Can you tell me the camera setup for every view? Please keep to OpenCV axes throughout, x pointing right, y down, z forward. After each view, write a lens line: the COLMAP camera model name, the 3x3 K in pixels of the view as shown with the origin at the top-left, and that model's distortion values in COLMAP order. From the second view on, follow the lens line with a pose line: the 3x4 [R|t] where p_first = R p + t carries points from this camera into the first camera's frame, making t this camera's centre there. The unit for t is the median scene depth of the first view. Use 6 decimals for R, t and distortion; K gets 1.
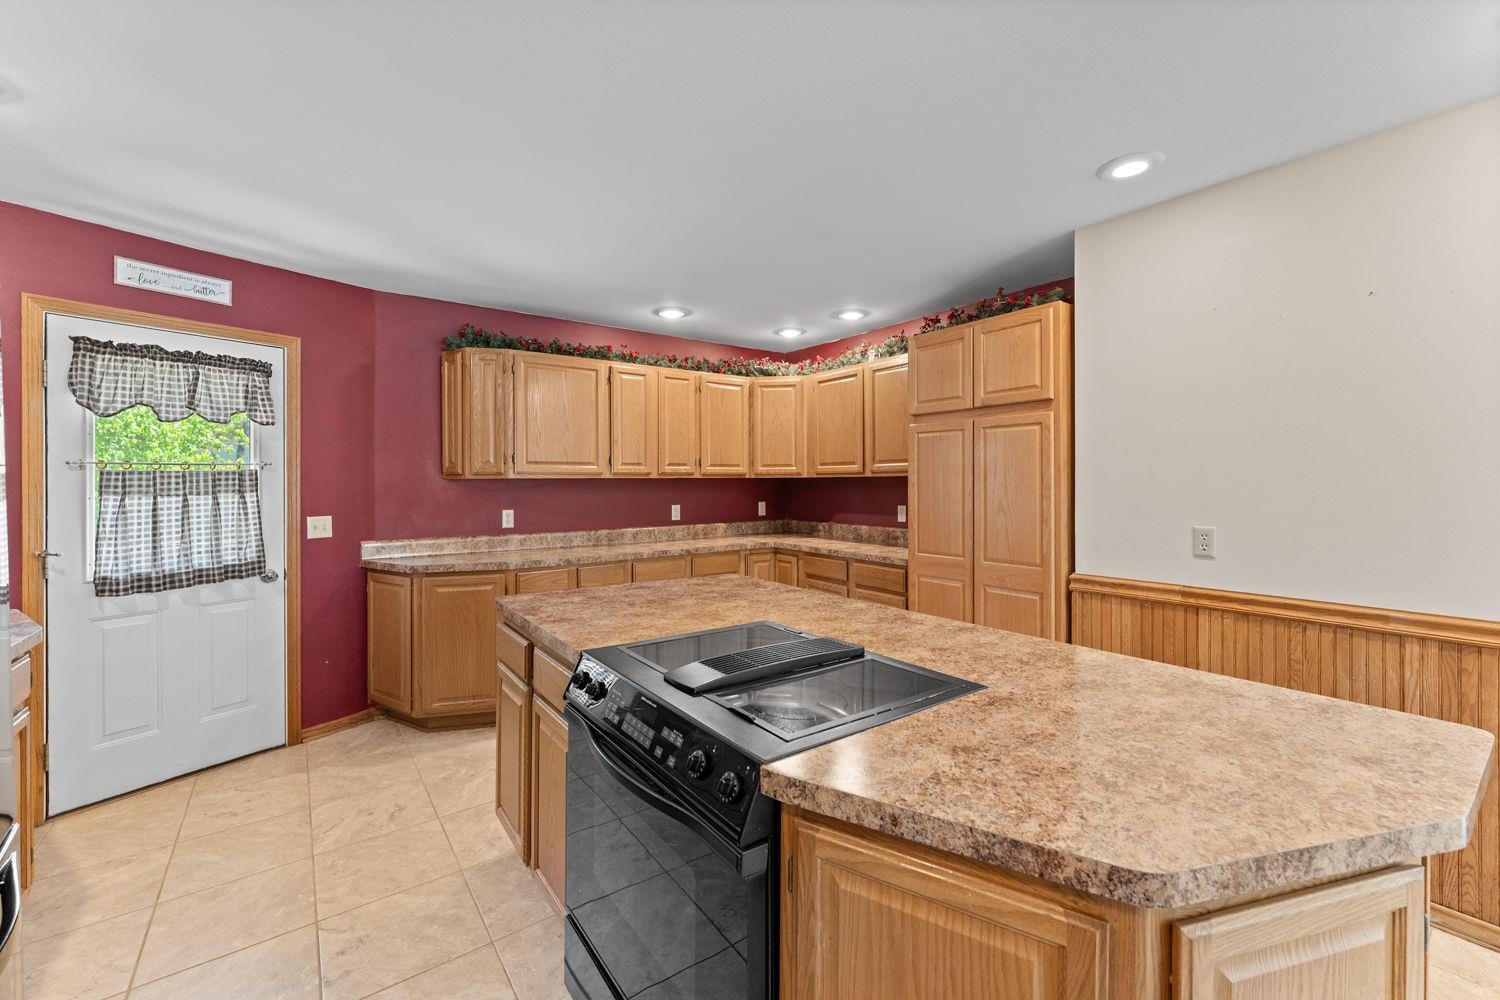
lens RADIAL K [[615.5, 0, 750.6], [0, 615.5, 478.2], [0, 0, 1]] dist [-0.001404, 0.000414]
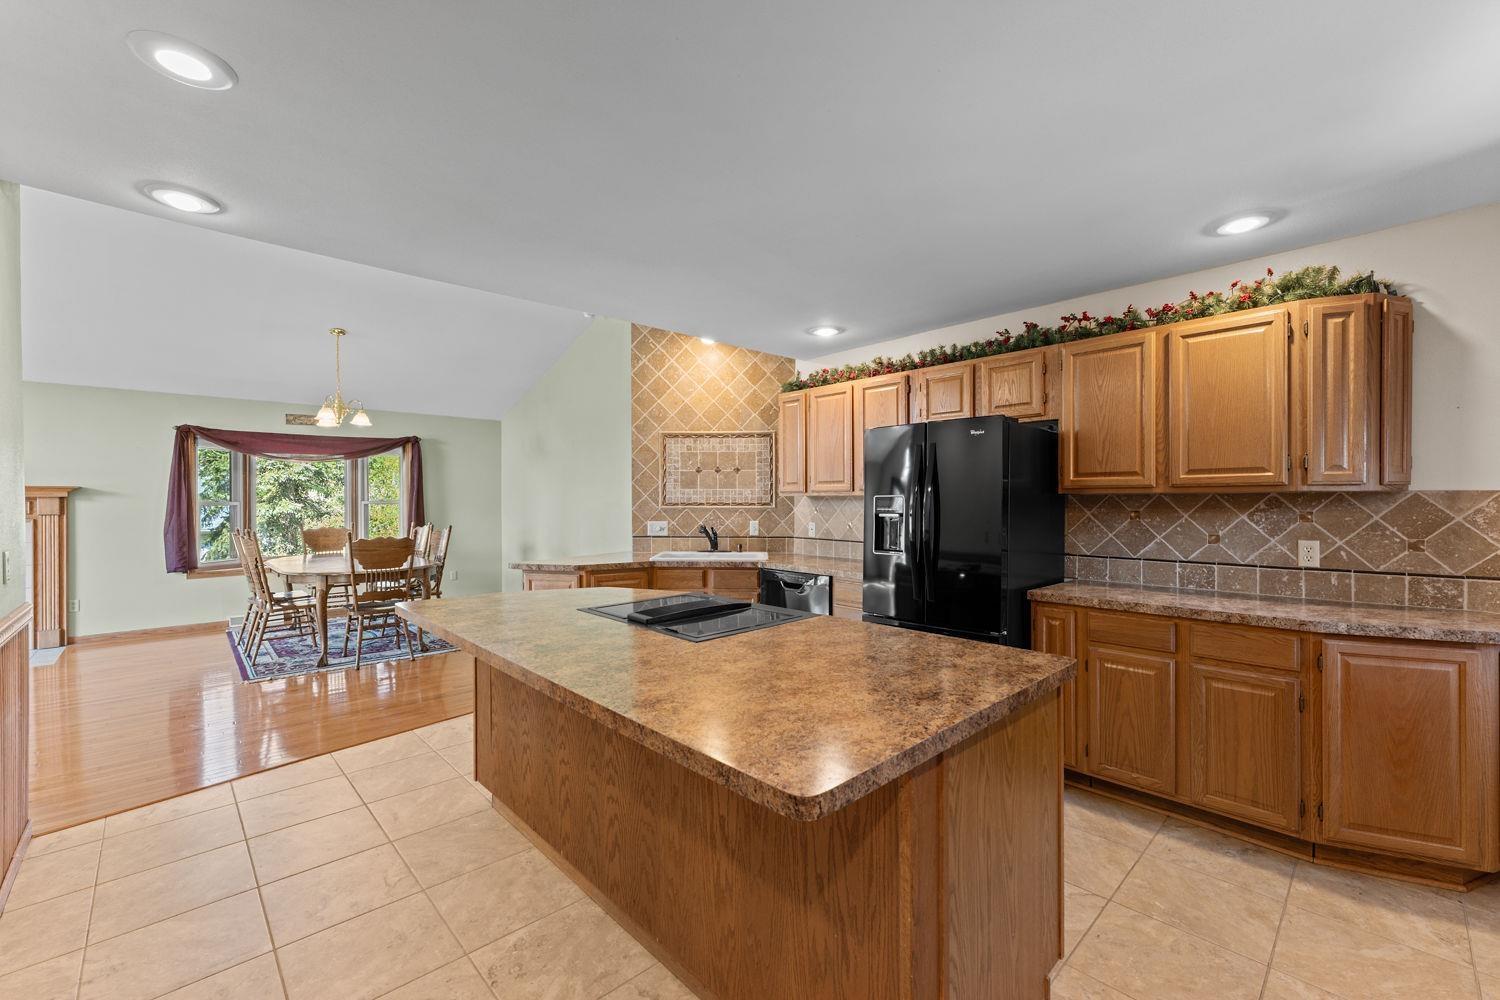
lens RADIAL K [[615.5, 0, 739.1], [0, 615.5, 496.7], [0, 0, 1]] dist [-0.001404, 0.000414]
pose [[-0.995071, 0.004273, -0.099072, 0.166793], [0.004828, 0.999974, -0.005362, 0.000360], [0.099047, -0.005814, -0.995066, 0.404894]]
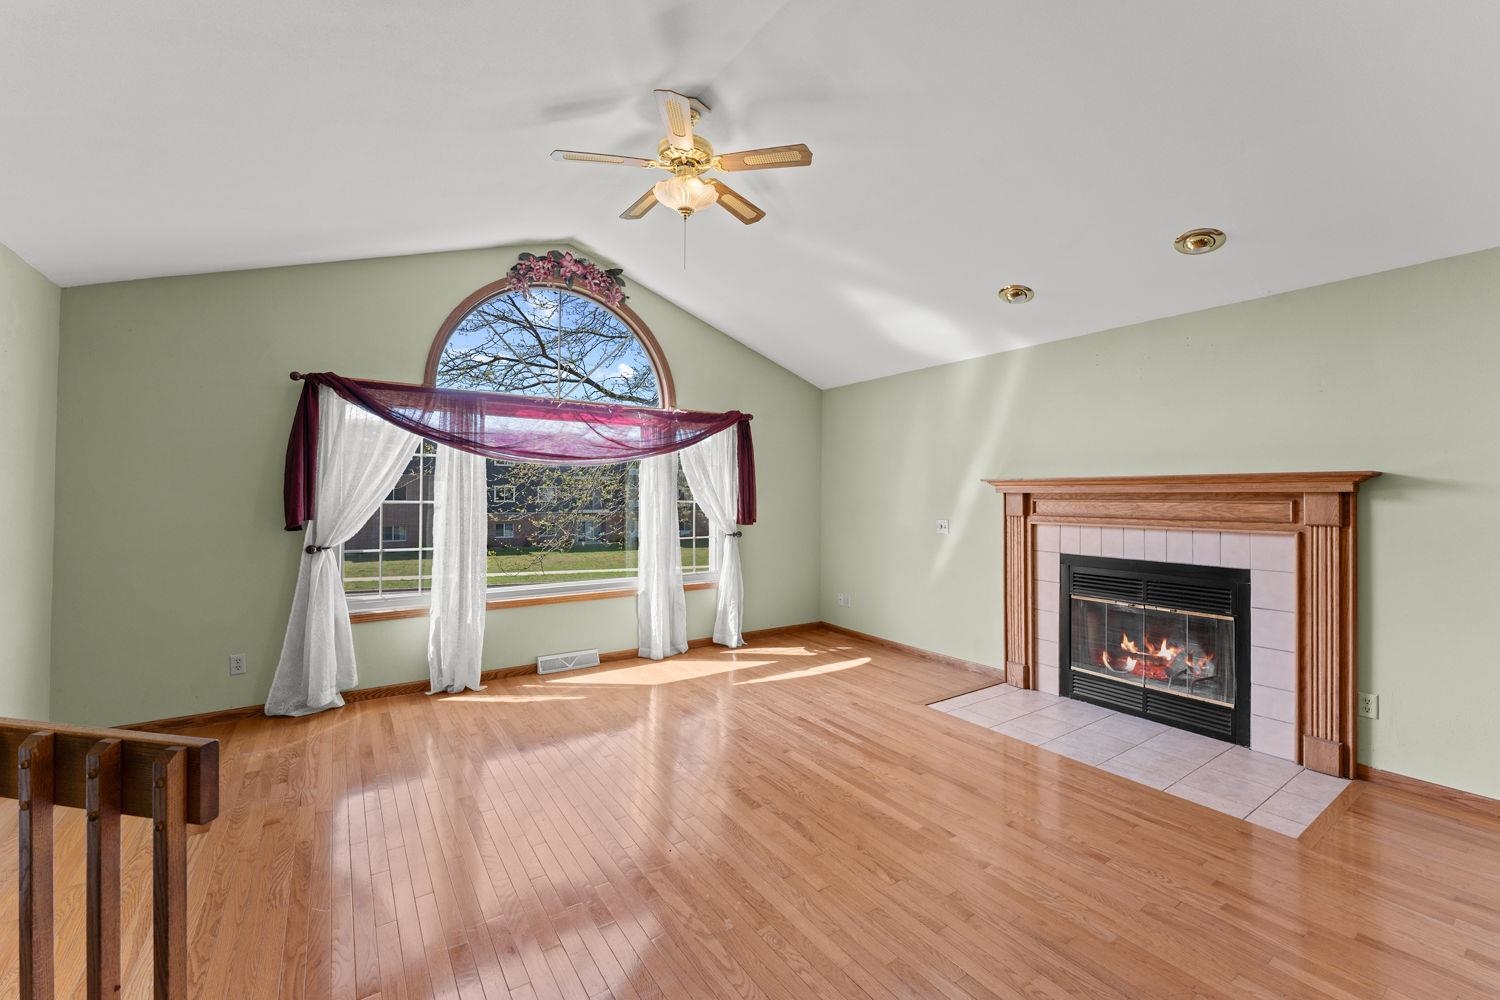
lens RADIAL K [[615.5, 0, 739.6], [0, 615.5, 489.3], [0, 0, 1]] dist [-0.001404, 0.000414]
pose [[0.065800, 0.006252, 0.997813, 0.541688], [-0.003633, 0.999975, -0.006026, -0.006619], [-0.997826, -0.003228, 0.065821, -0.128390]]
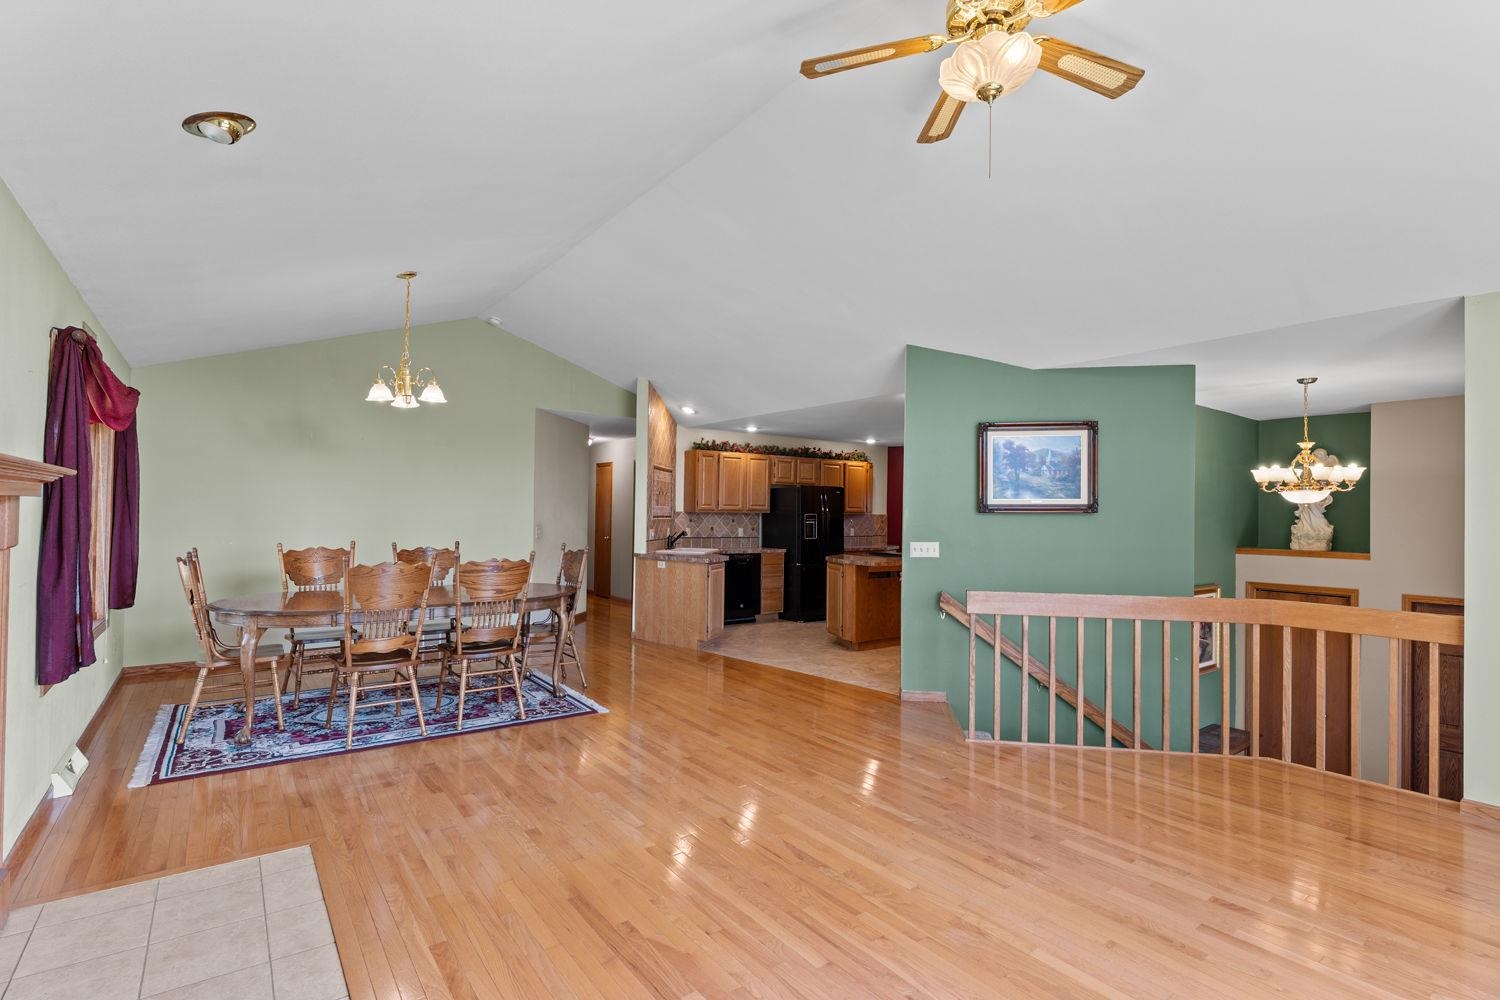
lens RADIAL K [[721.5, 0, 752.8], [0, 721.5, 502.1], [0, 0, 1]] dist [-0.007422, 0.000040]
pose [[-0.012369, -0.012967, -0.999839, 1.380677], [-0.010104, 0.999866, -0.012843, -0.005633], [0.999872, 0.009944, -0.012499, -0.166841]]
